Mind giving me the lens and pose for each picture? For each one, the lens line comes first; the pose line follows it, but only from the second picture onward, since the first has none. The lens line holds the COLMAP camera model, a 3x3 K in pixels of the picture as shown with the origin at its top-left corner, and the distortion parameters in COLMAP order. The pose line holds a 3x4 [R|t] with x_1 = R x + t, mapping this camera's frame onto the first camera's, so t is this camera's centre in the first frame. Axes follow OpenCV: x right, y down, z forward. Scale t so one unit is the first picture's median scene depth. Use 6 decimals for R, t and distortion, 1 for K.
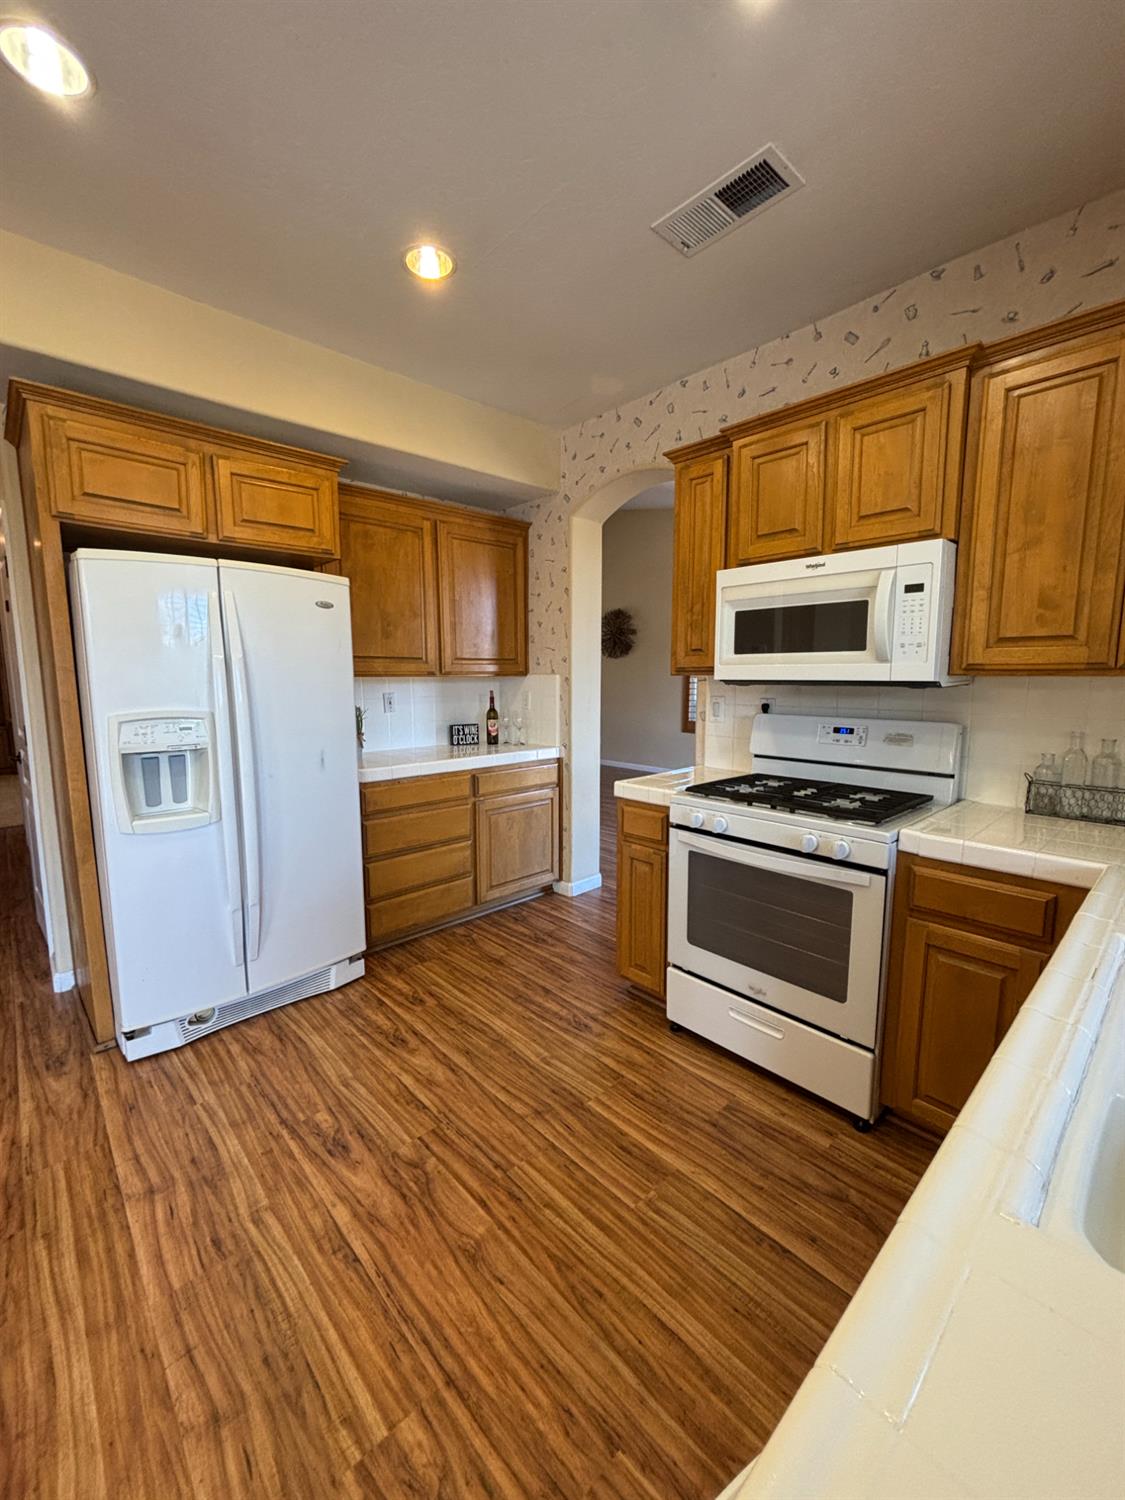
lens RADIAL K [[605.0, 0, 562.2], [0, 605.0, 747.9], [0, 0, 1]] dist [-0.000091, -0.000075]
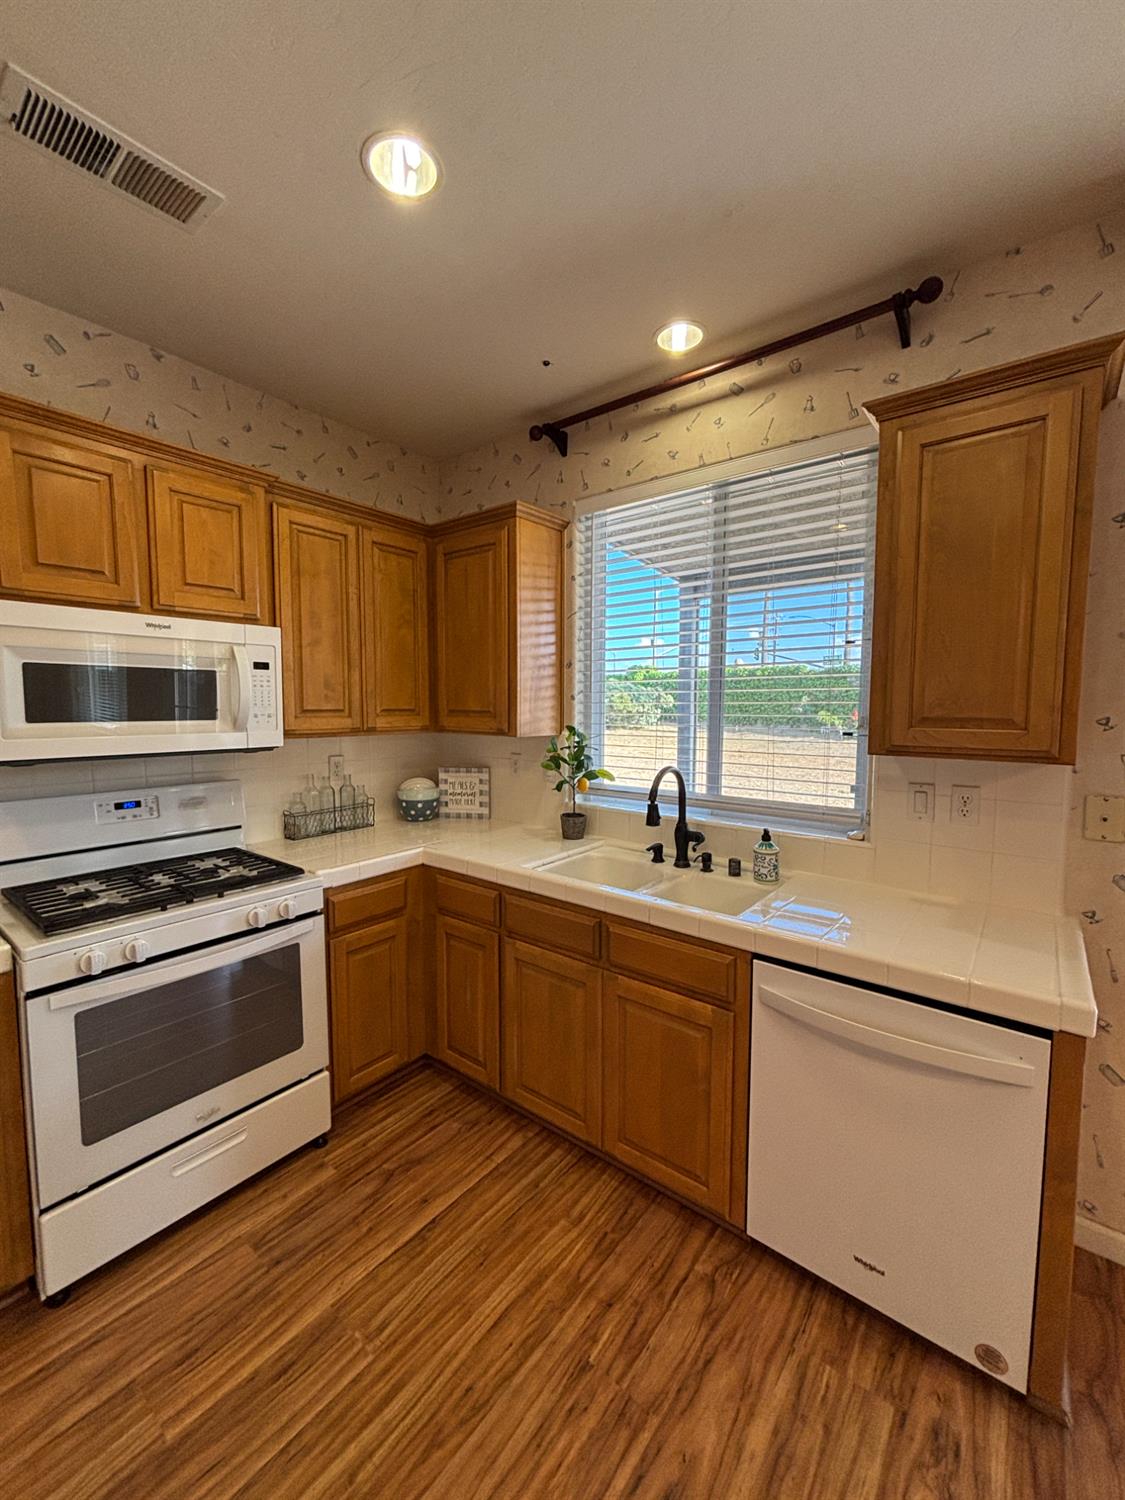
lens RADIAL K [[601.0, 0, 563.9], [0, 601.0, 748.9], [0, 0, 1]] dist [-0.000743, -0.000472]
pose [[-0.157454, -0.073324, 0.984800, -0.595204], [0.113773, 0.989252, 0.091846, -0.142679], [-0.980951, 0.126505, -0.147420, 0.601093]]
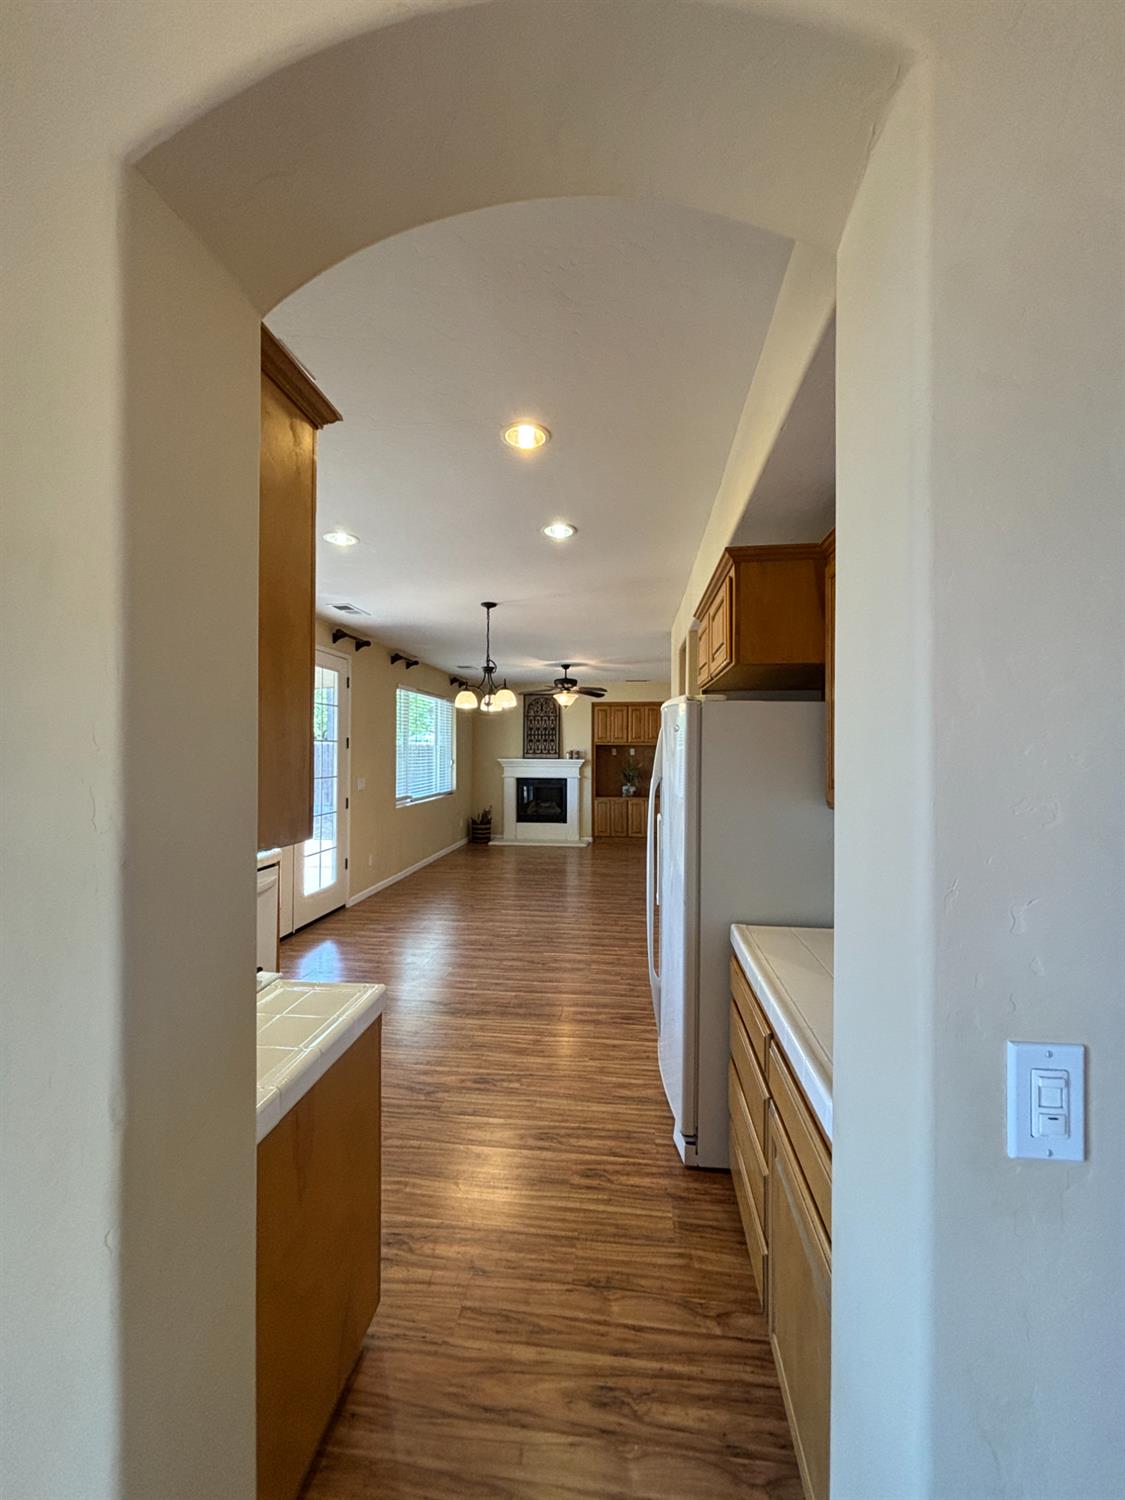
lens RADIAL K [[602.8, 0, 562.3], [0, 602.8, 744.4], [0, 0, 1]] dist [0.010248, -0.000236]
pose [[-0.758754, -0.006412, -0.651346, 0.487911], [-0.079155, 0.993448, 0.082429, -0.356921], [0.646550, 0.114101, -0.754291, 2.080471]]
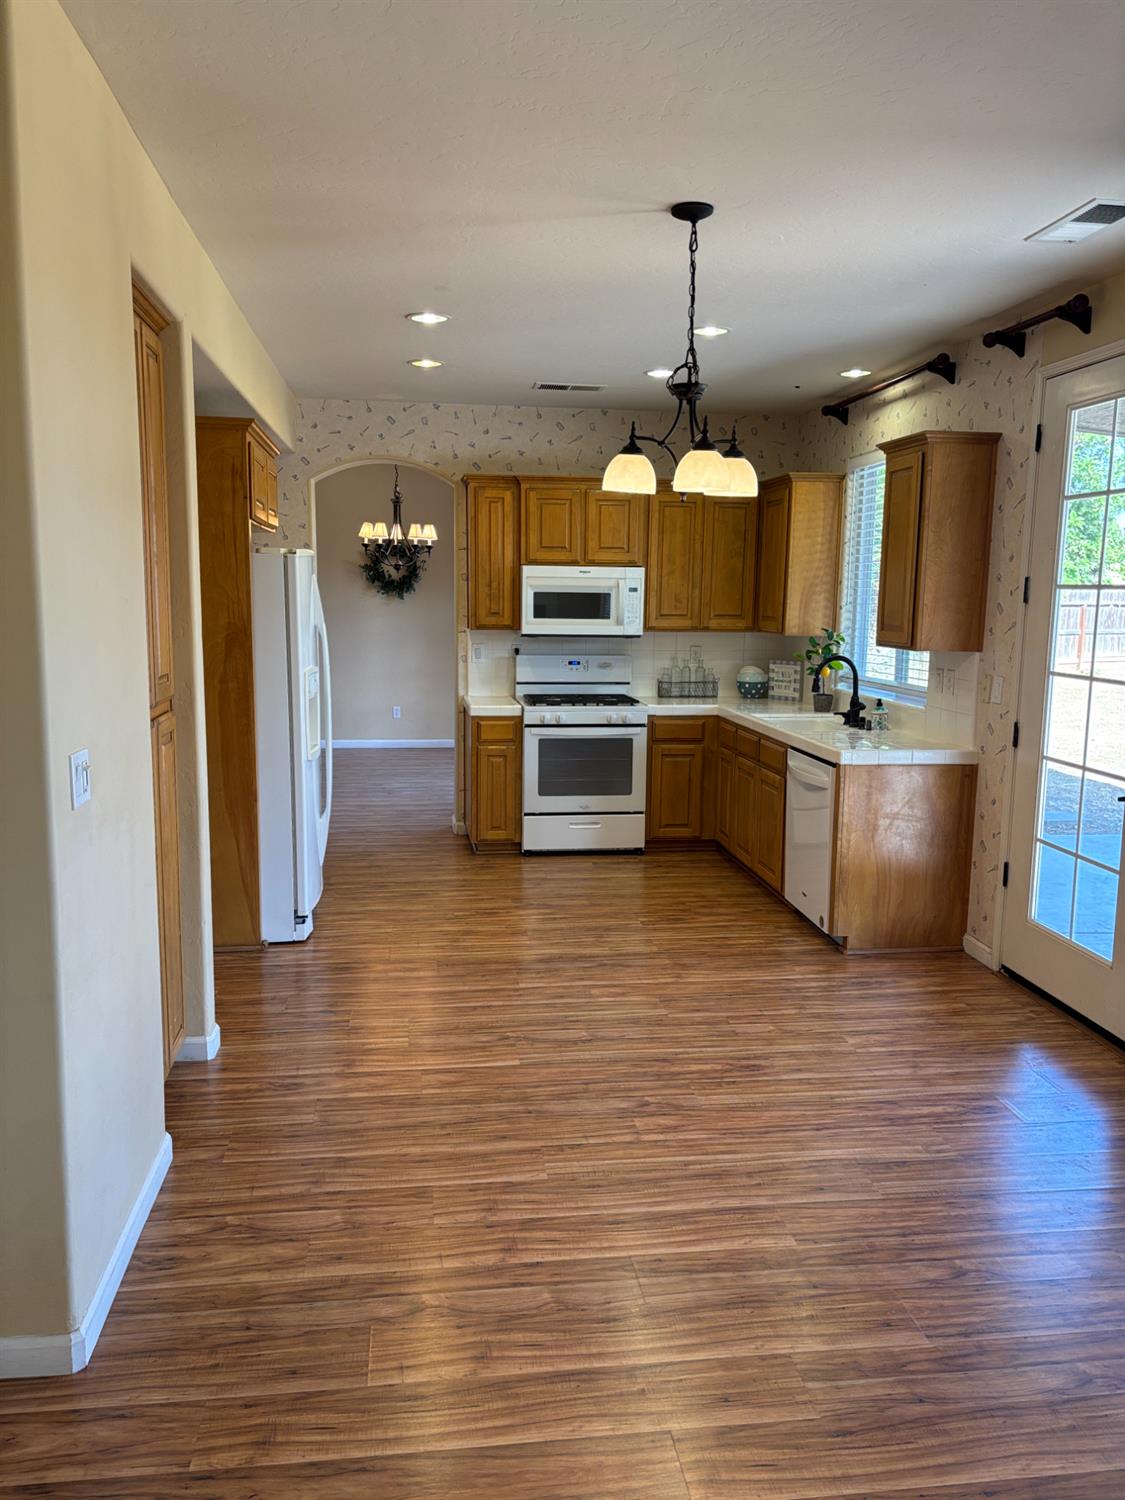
lens RADIAL K [[1121.3, 0, 563.2], [0, 1121.3, 757.0], [0, 0, 1]] dist [0.040407, -0.040927]
pose [[0.574323, -0.108726, 0.811376, -2.576530], [0.082636, 0.993778, 0.074675, -0.003451], [-0.814447, 0.024161, 0.579734, -0.951813]]
